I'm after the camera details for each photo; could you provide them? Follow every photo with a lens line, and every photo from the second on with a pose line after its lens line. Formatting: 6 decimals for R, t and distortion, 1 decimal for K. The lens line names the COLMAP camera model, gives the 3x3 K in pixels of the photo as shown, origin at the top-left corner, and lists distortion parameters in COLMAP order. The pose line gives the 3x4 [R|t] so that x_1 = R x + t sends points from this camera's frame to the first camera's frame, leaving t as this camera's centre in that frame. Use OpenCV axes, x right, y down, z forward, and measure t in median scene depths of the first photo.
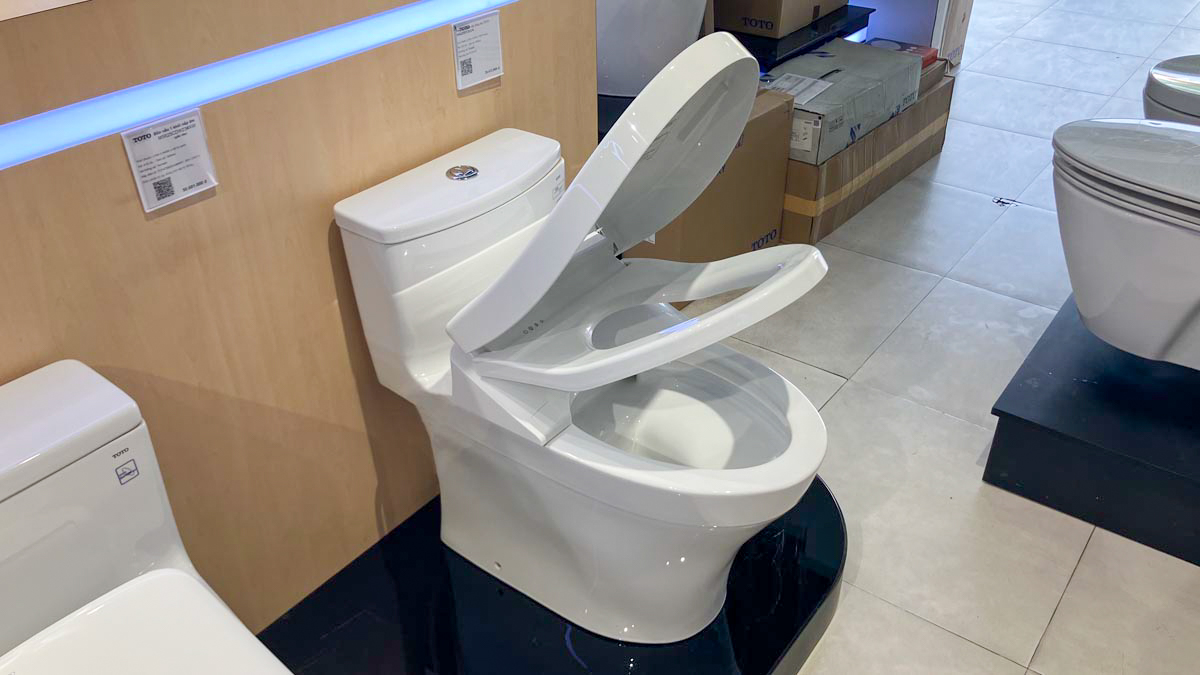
lens RADIAL K [[1002.2, 0, 600.0], [0, 1002.2, 359.8], [0, 0, 1]] dist [-0.001206, -0.003702]
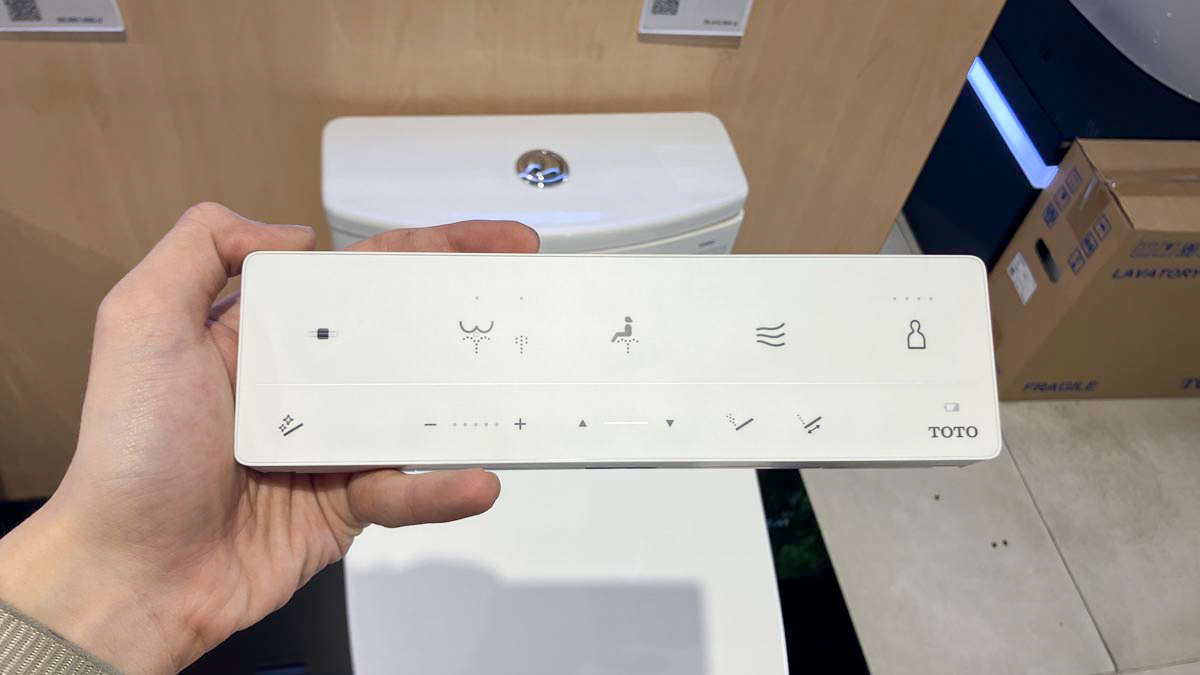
lens RADIAL K [[1002.2, 0, 600.0], [0, 1002.2, 359.8], [0, 0, 1]] dist [-0.001206, -0.003702]
pose [[0.725971, 0.601210, -0.333935, 0.151154], [-0.485704, 0.791979, 0.369949, -0.318713], [0.486886, -0.106379, 0.866964, 0.454846]]
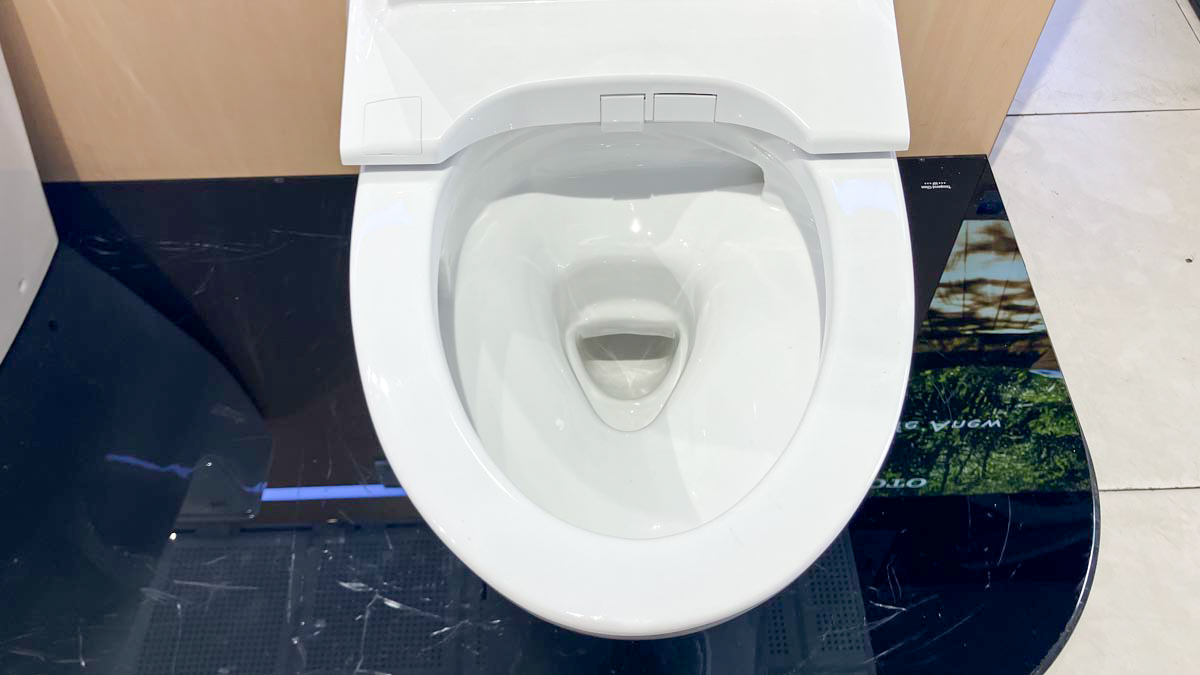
lens RADIAL K [[1002.2, 0, 600.0], [0, 1002.2, 359.8], [0, 0, 1]] dist [-0.001206, -0.003702]
pose [[0.616122, 0.649244, -0.445955, 0.261974], [-0.427916, 0.751249, 0.502506, -0.129557], [0.661273, -0.118774, 0.740683, 0.604276]]
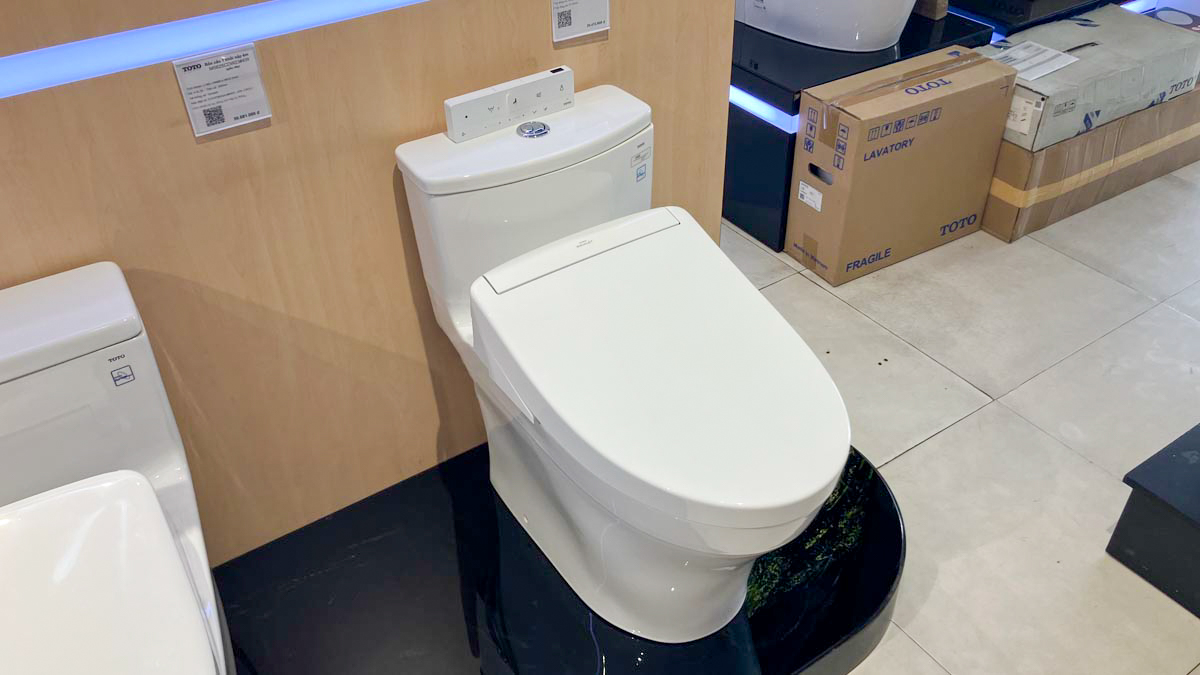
lens RADIAL K [[998.2, 0, 600.0], [0, 998.2, 337.5], [0, 0, 1]] dist [0.001351, -0.001390]
pose [[0.943905, 0.193948, -0.267260, 0.212988], [-0.174552, 0.980078, 0.094752, -0.086506], [0.280313, -0.042786, 0.958955, 0.070791]]
